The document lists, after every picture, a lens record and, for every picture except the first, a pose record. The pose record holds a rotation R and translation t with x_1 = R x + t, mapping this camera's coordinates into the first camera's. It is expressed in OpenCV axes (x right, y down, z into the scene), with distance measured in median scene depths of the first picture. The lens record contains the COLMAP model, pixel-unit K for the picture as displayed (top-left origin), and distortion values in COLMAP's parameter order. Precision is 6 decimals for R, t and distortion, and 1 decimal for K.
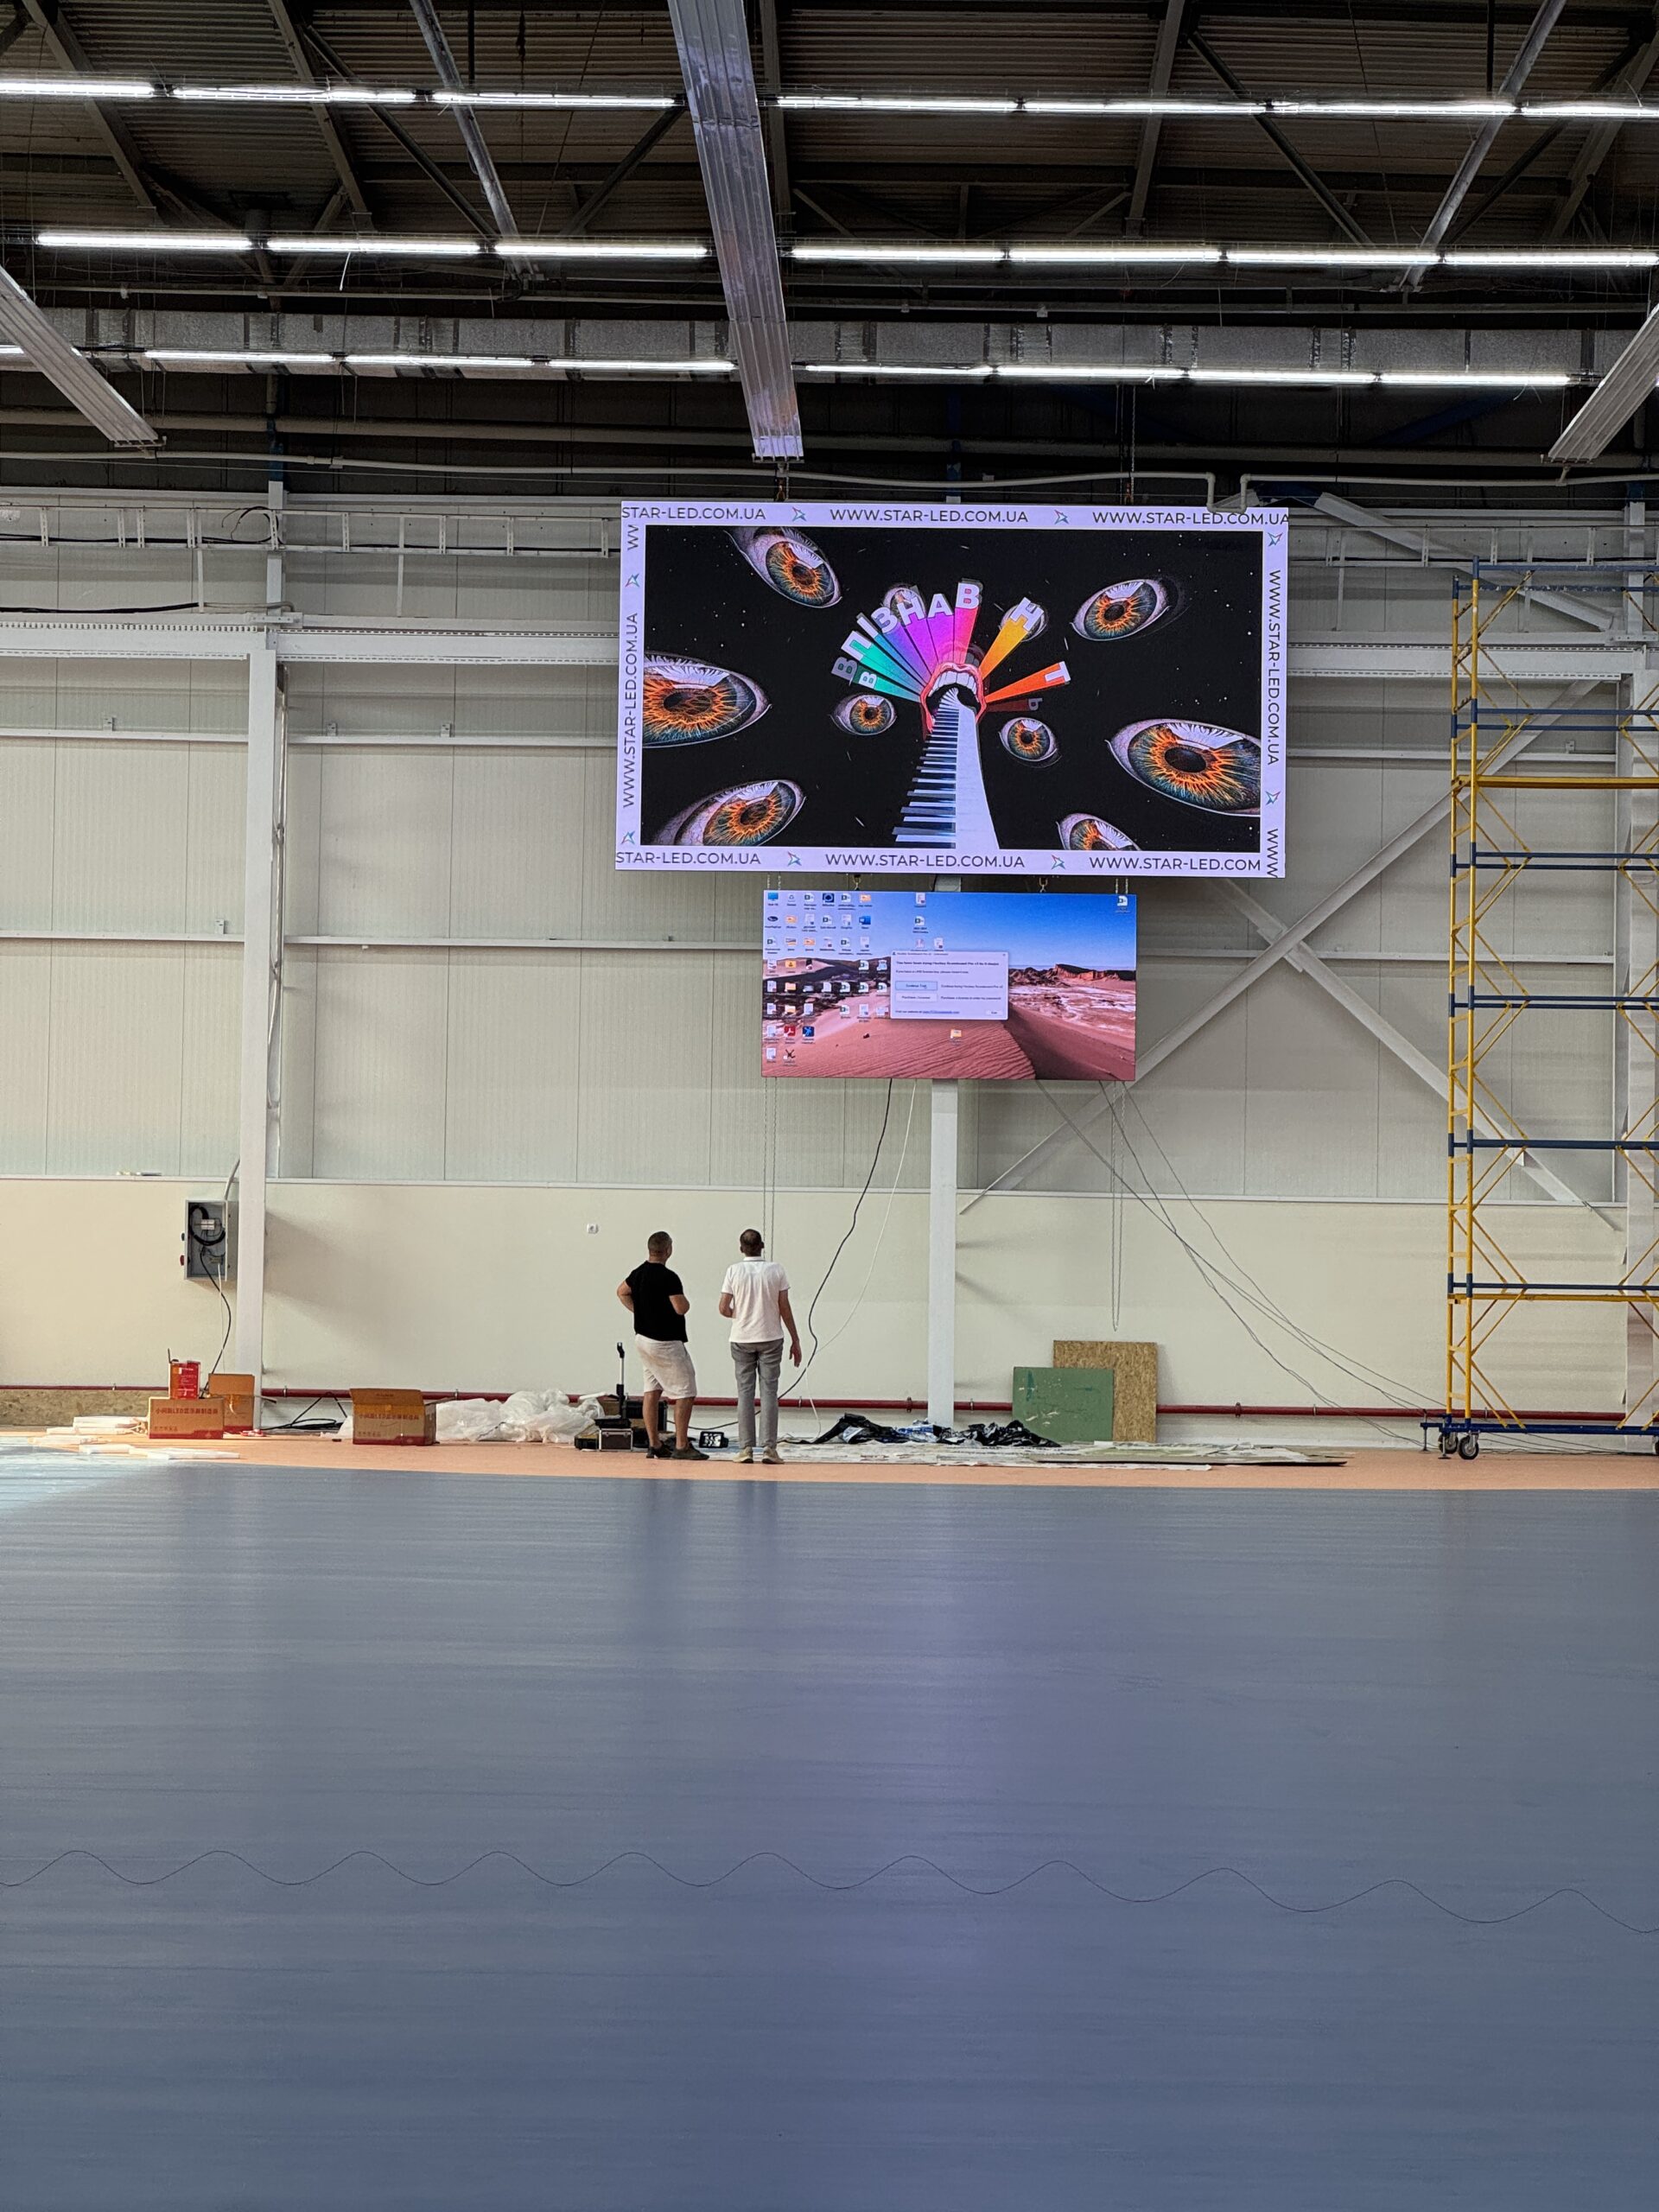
lens RADIAL K [[5332.9, 0, 868.4], [0, 5332.9, 1097.9], [0, 0, 1]] dist [-0.143975, 6.583515]
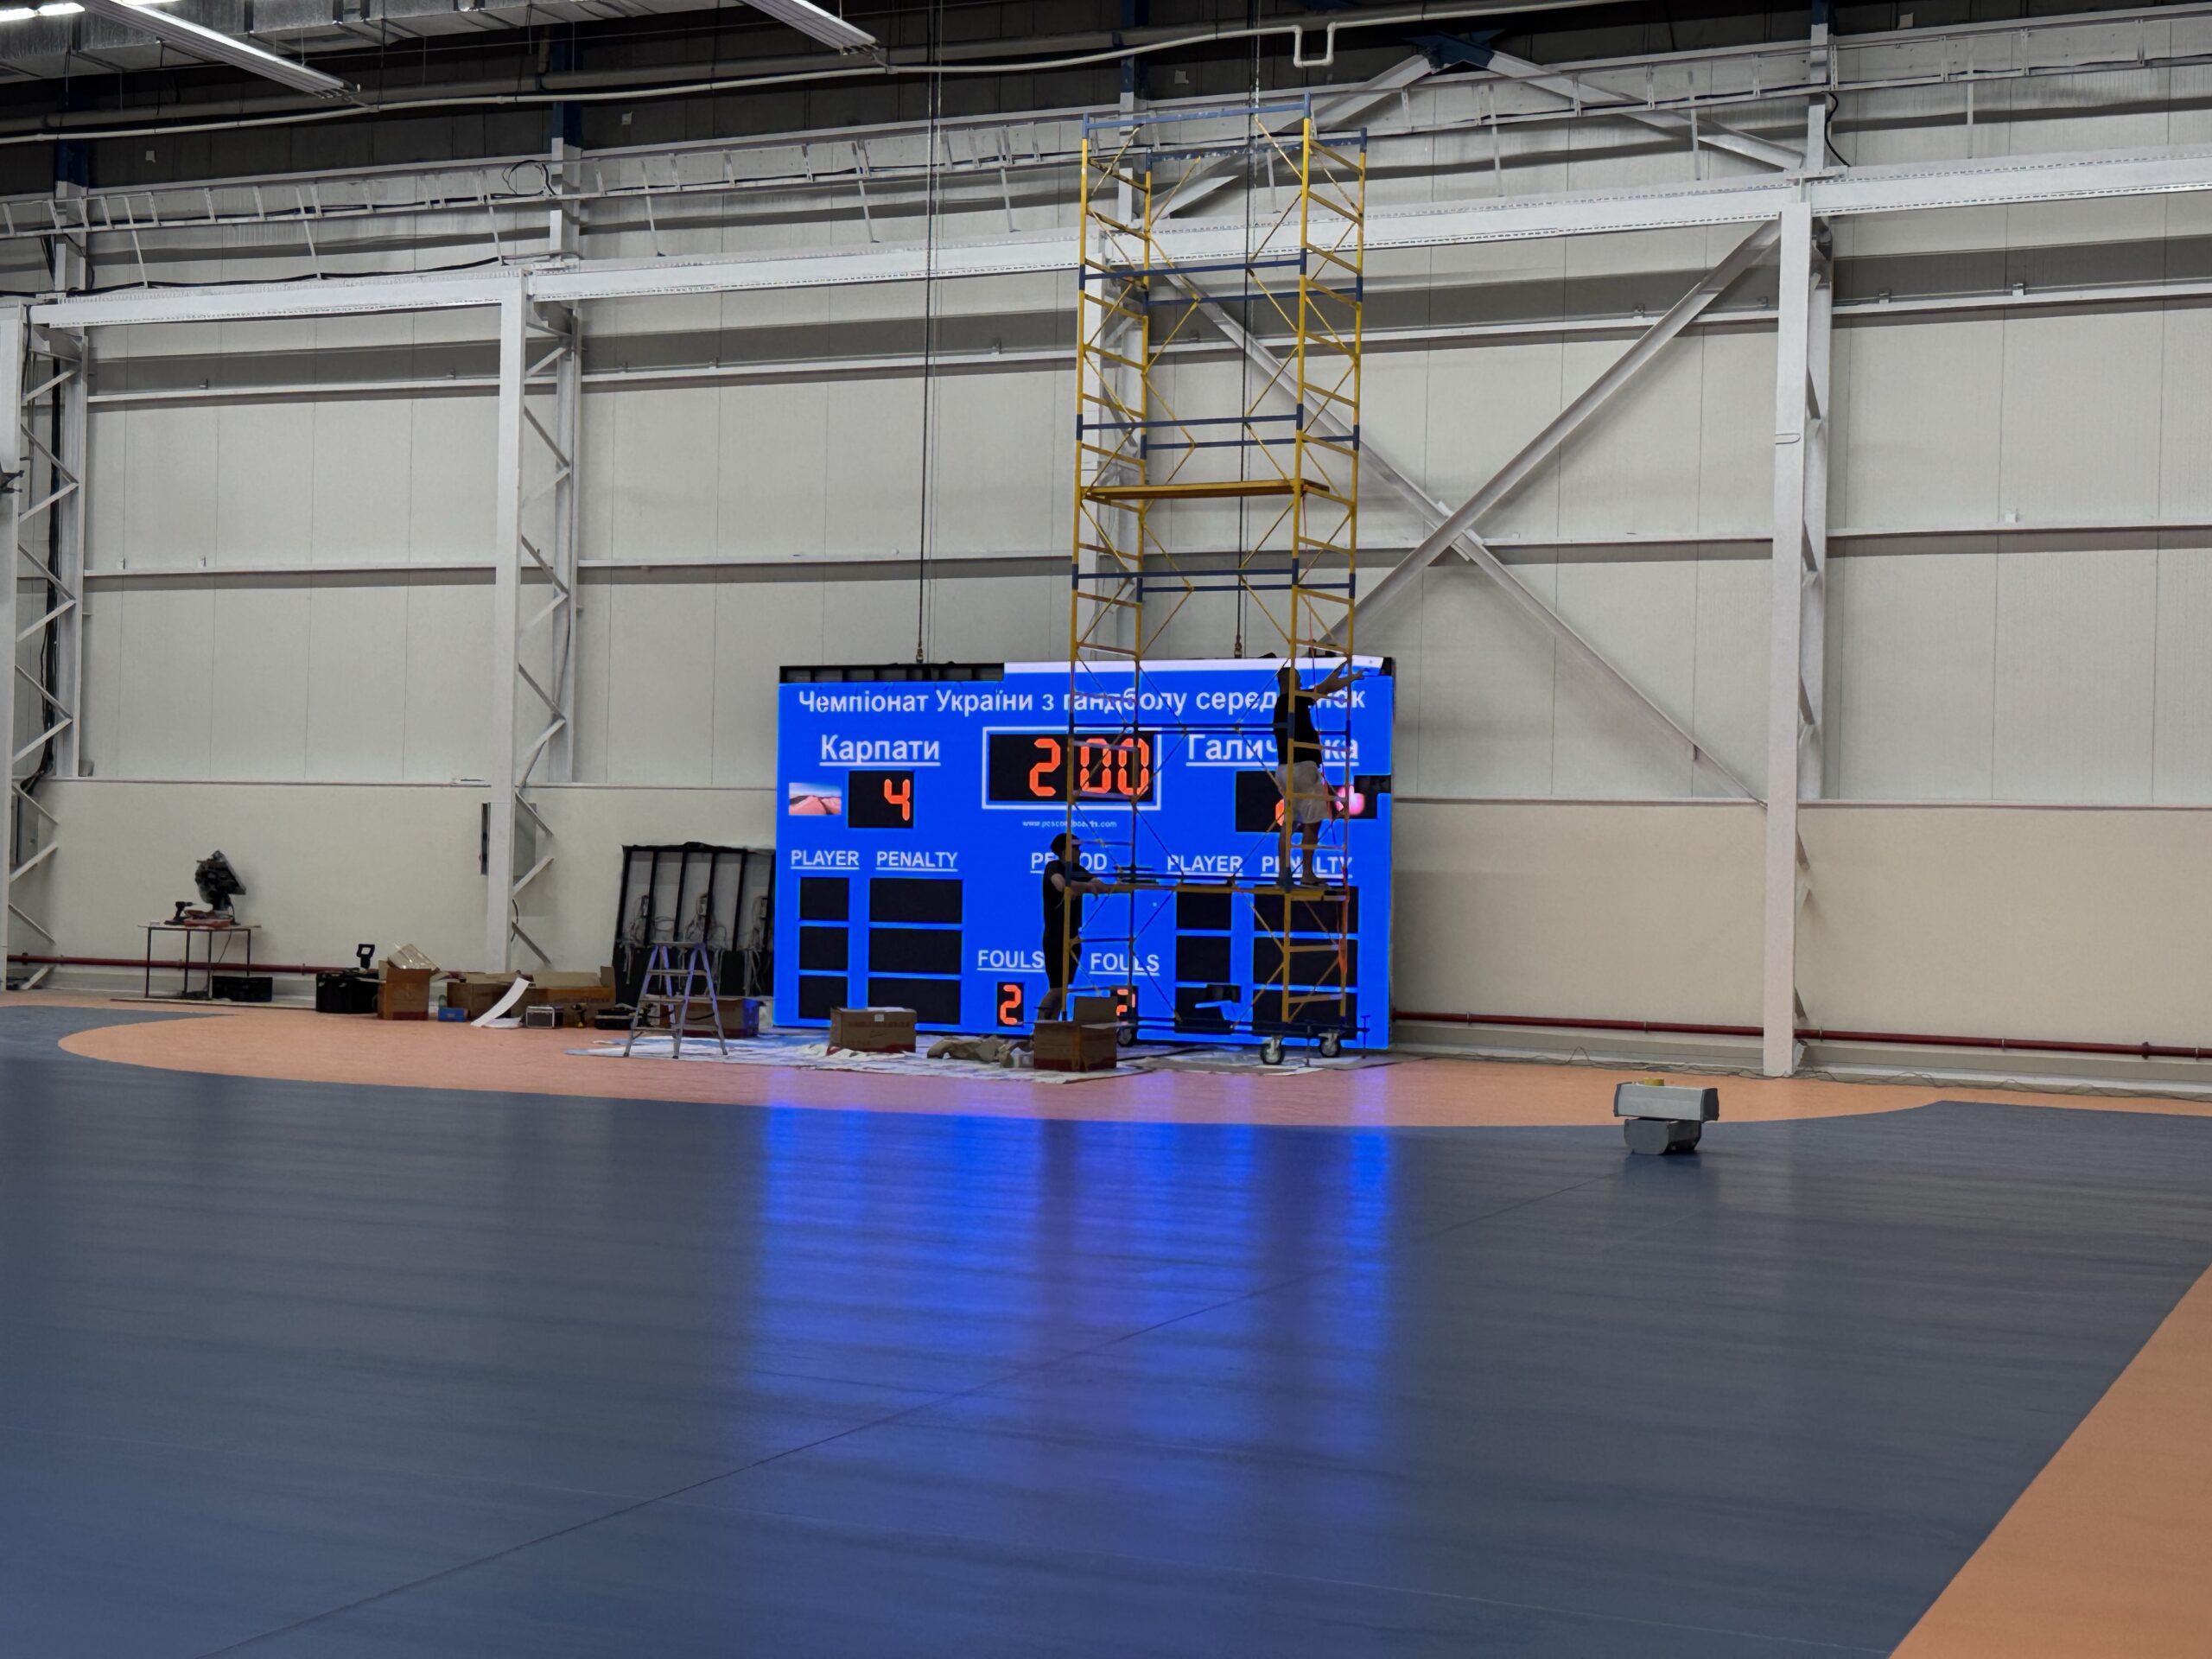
lens RADIAL K [[3320.0, 0, 1106.0], [0, 3320.0, 829.5], [0, 0, 1]] dist [0.182291, -0.010773]
pose [[0.906073, -0.002936, -0.423112, 0.275414], [-0.000029, 0.999975, -0.007000, 0.028879], [0.423122, 0.006355, 0.906050, 0.430722]]
